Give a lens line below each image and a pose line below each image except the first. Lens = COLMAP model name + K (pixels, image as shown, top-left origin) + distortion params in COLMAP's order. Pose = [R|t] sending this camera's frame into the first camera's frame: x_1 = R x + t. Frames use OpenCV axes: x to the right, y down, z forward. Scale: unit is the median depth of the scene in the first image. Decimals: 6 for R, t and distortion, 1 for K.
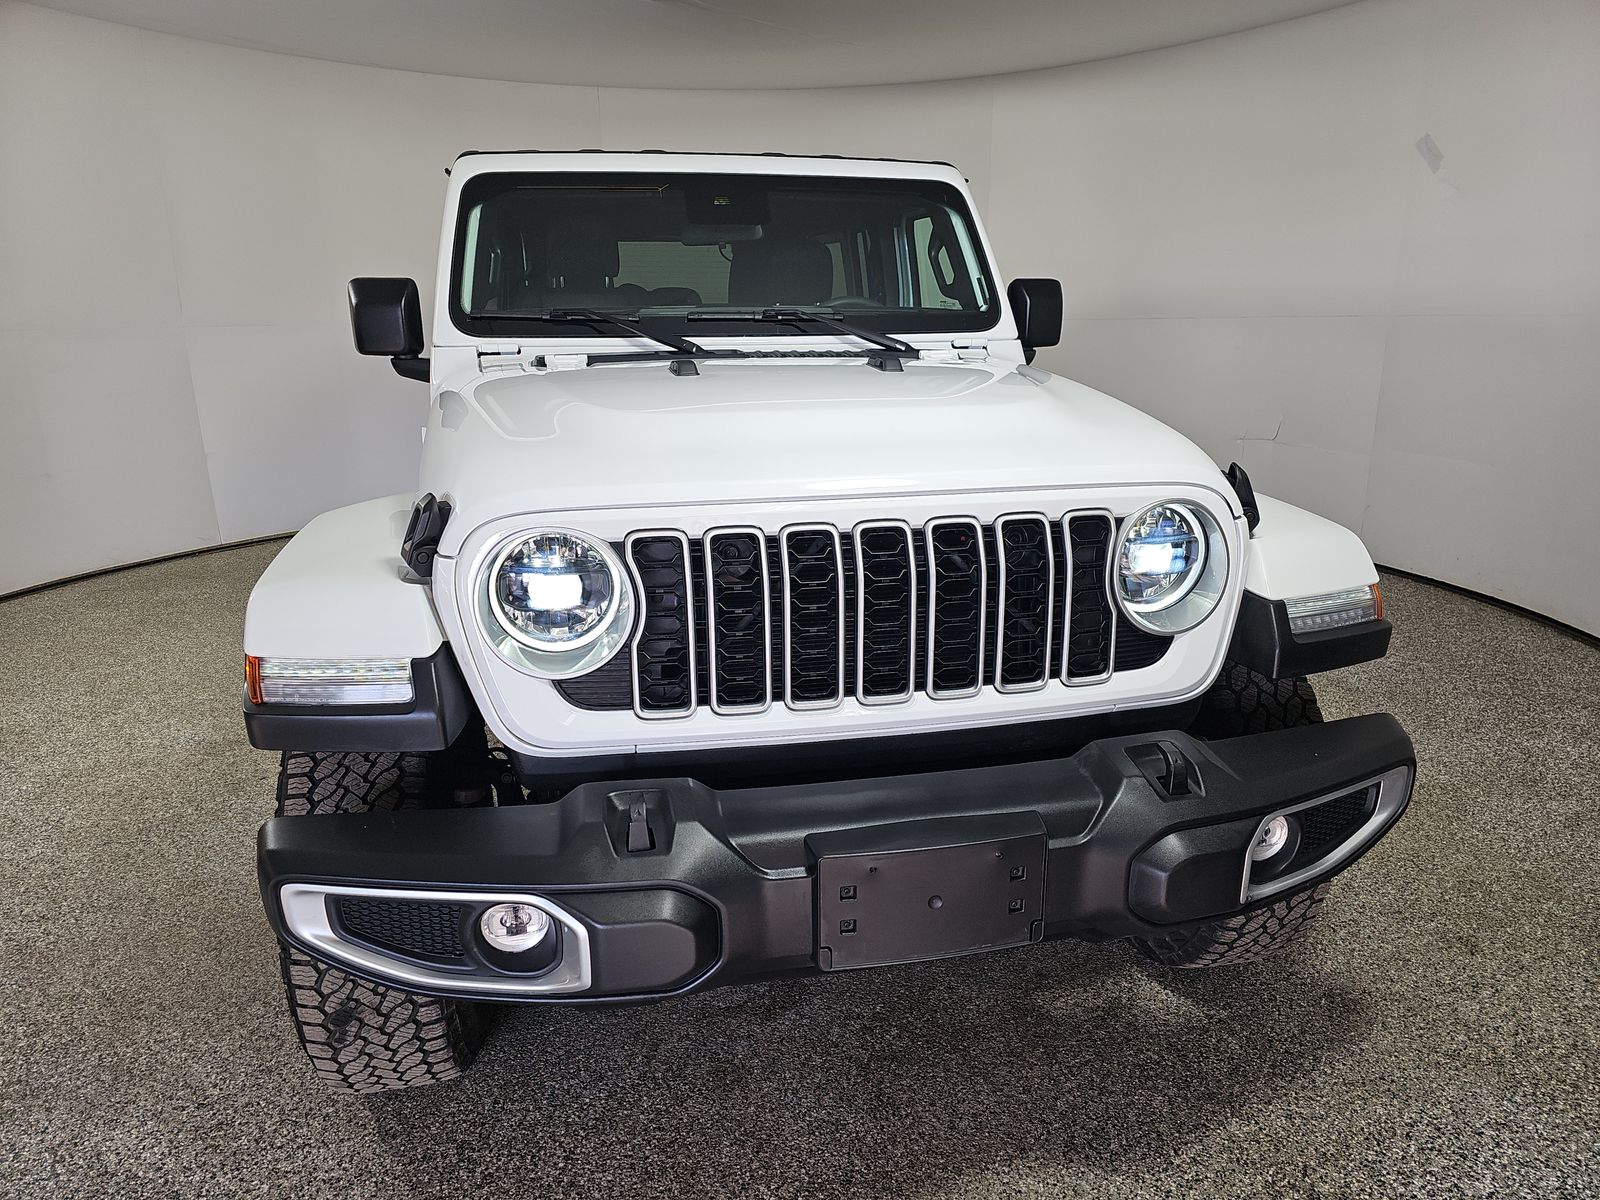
lens RADIAL K [[1075.0, 0, 756.2], [0, 1075.0, 600.4], [0, 0, 1]] dist [0.071702, -0.179816]
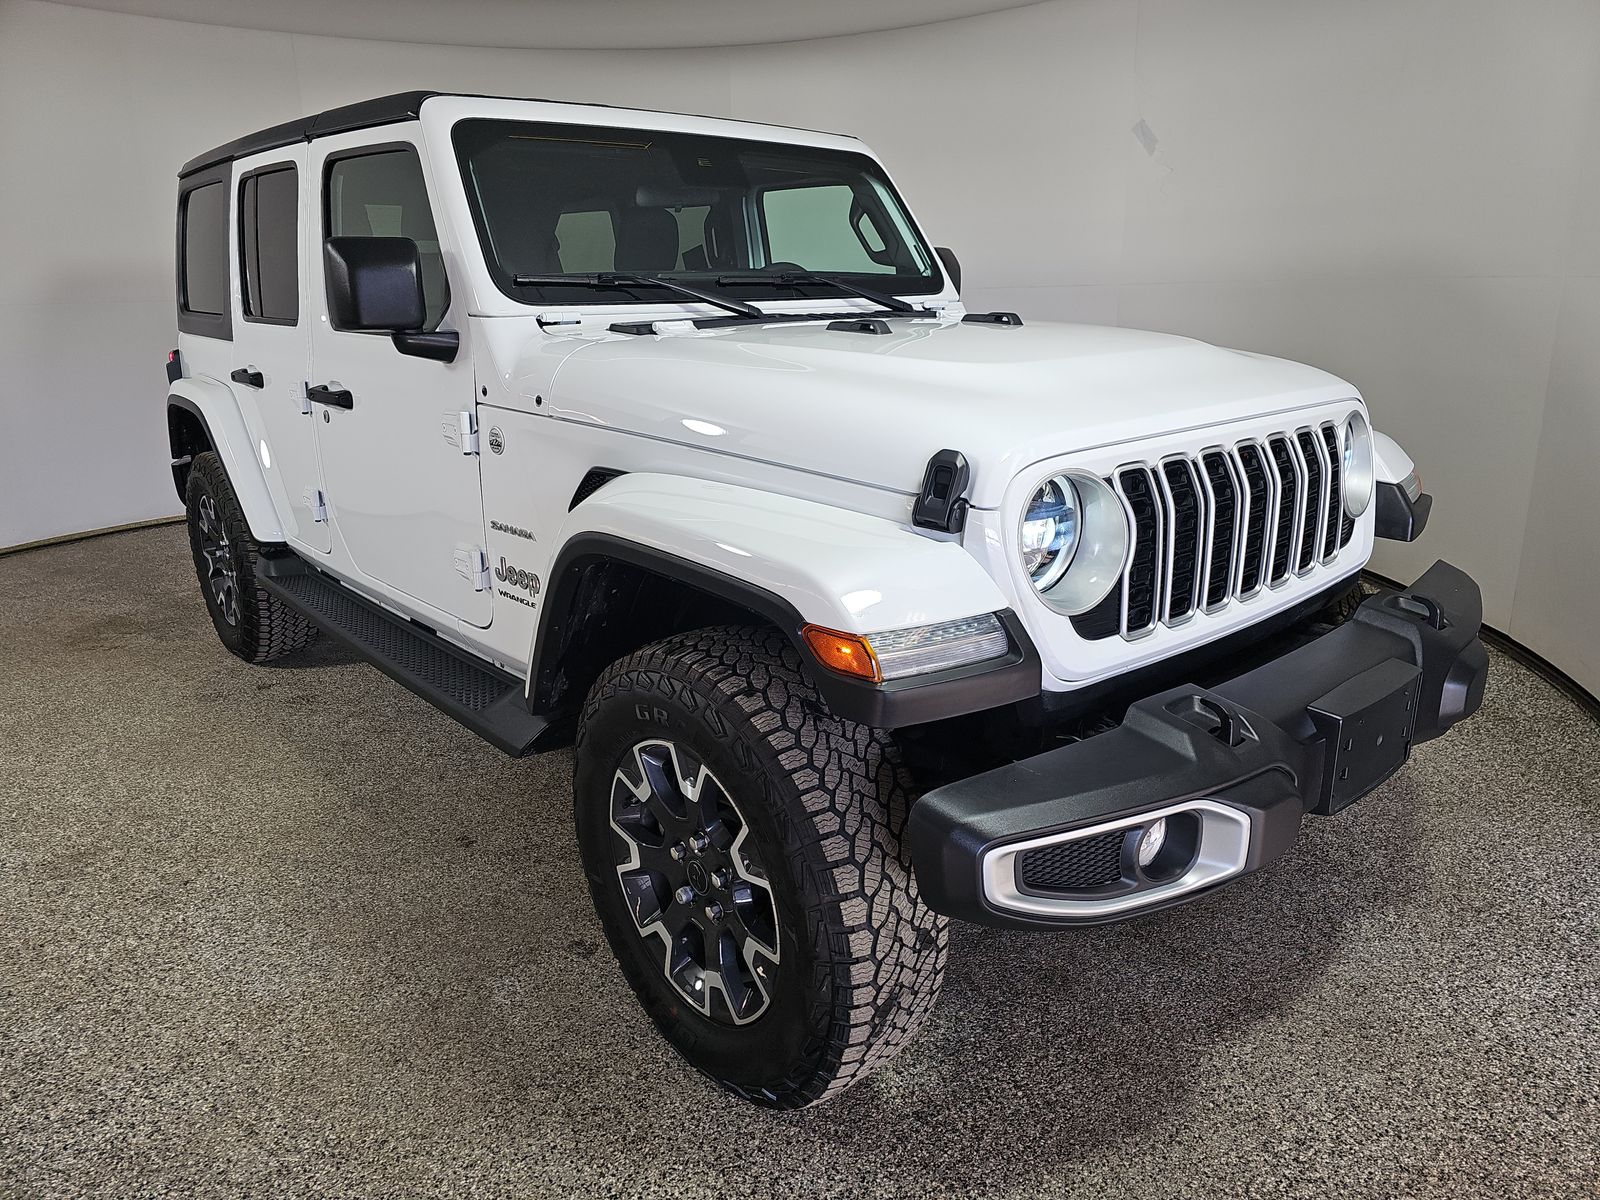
lens RADIAL K [[1098.3, 0, 792.0], [0, 1098.3, 613.0], [0, 0, 1]] dist [0.046286, -0.068346]
pose [[0.864970, -0.150570, 0.478703, -0.535394], [0.138703, 0.988497, 0.060296, -0.018389], [-0.482275, 0.014243, 0.875904, 0.105617]]
